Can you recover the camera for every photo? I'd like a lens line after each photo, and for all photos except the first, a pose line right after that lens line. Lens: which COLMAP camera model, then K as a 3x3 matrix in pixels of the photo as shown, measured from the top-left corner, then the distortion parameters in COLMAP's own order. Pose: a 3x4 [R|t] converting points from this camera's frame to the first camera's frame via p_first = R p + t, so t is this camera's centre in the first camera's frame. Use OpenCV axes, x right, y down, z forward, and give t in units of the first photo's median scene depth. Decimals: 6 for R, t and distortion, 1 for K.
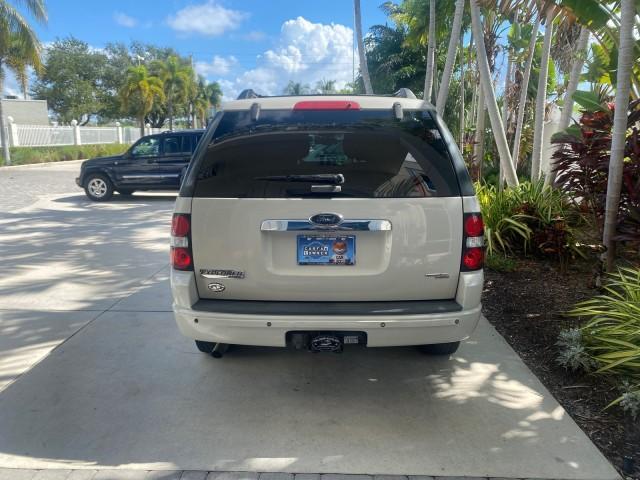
lens RADIAL K [[494.5, 0, 317.1], [0, 494.5, 234.2], [0, 0, 1]] dist [0.004754, -0.020171]
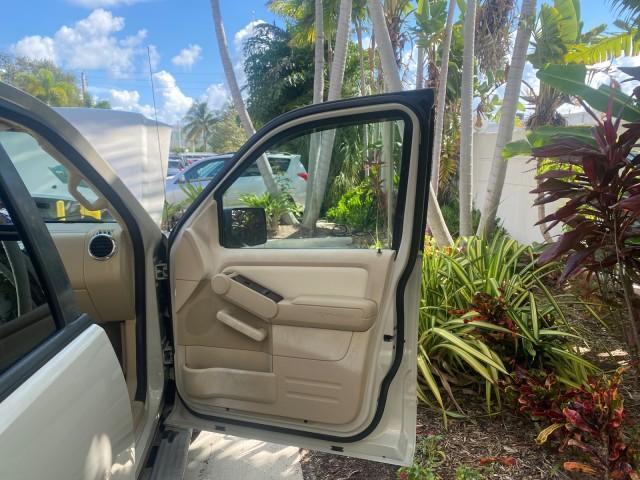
lens RADIAL K [[494.5, 0, 321.7], [0, 494.5, 239.7], [0, 0, 1]] dist [0.004754, -0.020171]
pose [[0.985032, -0.043608, 0.166766, 0.213031], [0.048884, 0.998421, -0.027666, -0.108388], [-0.165297, 0.035404, 0.985608, 0.596620]]
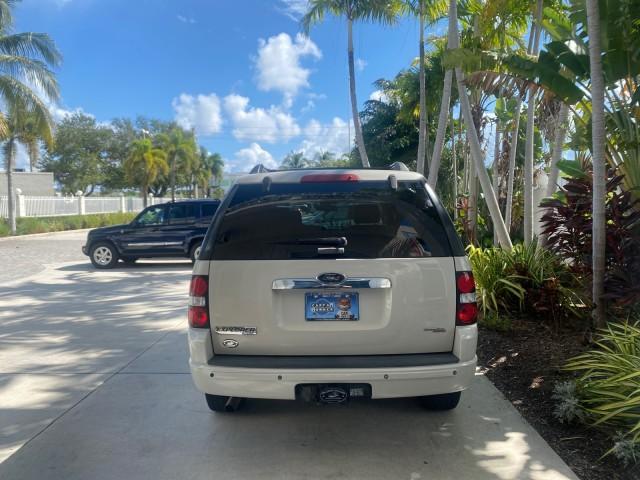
lens RADIAL K [[494.5, 0, 315.9], [0, 494.5, 234.4], [0, 0, 1]] dist [0.004754, -0.020171]
pose [[0.999922, -0.012480, 0.000655, -0.006975], [0.012457, 0.991110, -0.132457, 0.007929], [0.001004, 0.132455, 0.991189, -0.047648]]
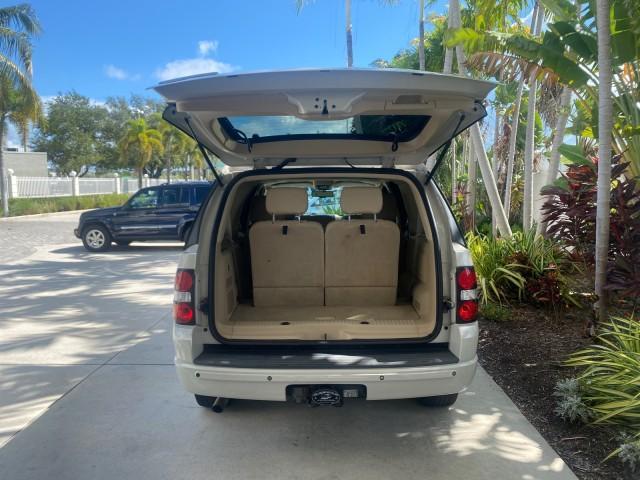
lens RADIAL K [[494.5, 0, 317.4], [0, 494.5, 234.1], [0, 0, 1]] dist [0.004754, -0.020171]
pose [[0.999933, -0.006613, 0.009551, -0.003002], [0.007505, 0.995299, -0.096557, -0.005849], [-0.008868, 0.096622, 0.995282, -0.017972]]
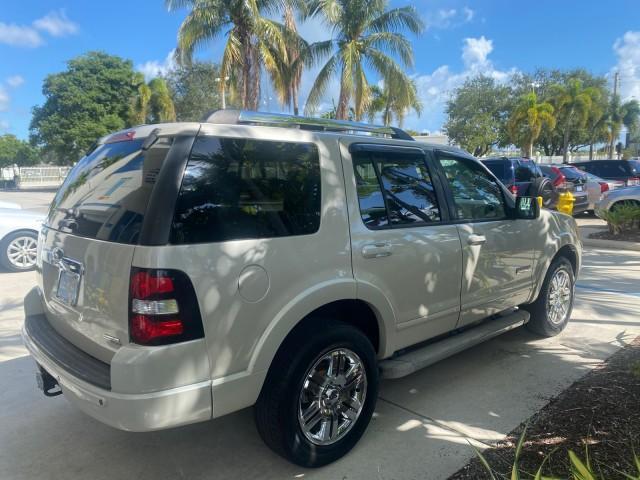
lens RADIAL K [[494.5, 0, 311.4], [0, 494.5, 229.4], [0, 0, 1]] dist [0.004754, -0.020171]
pose [[0.681608, 0.067950, -0.728556, 0.496252], [-0.116429, 0.993065, -0.016306, -0.058149], [0.722395, 0.095939, 0.684793, 0.312024]]
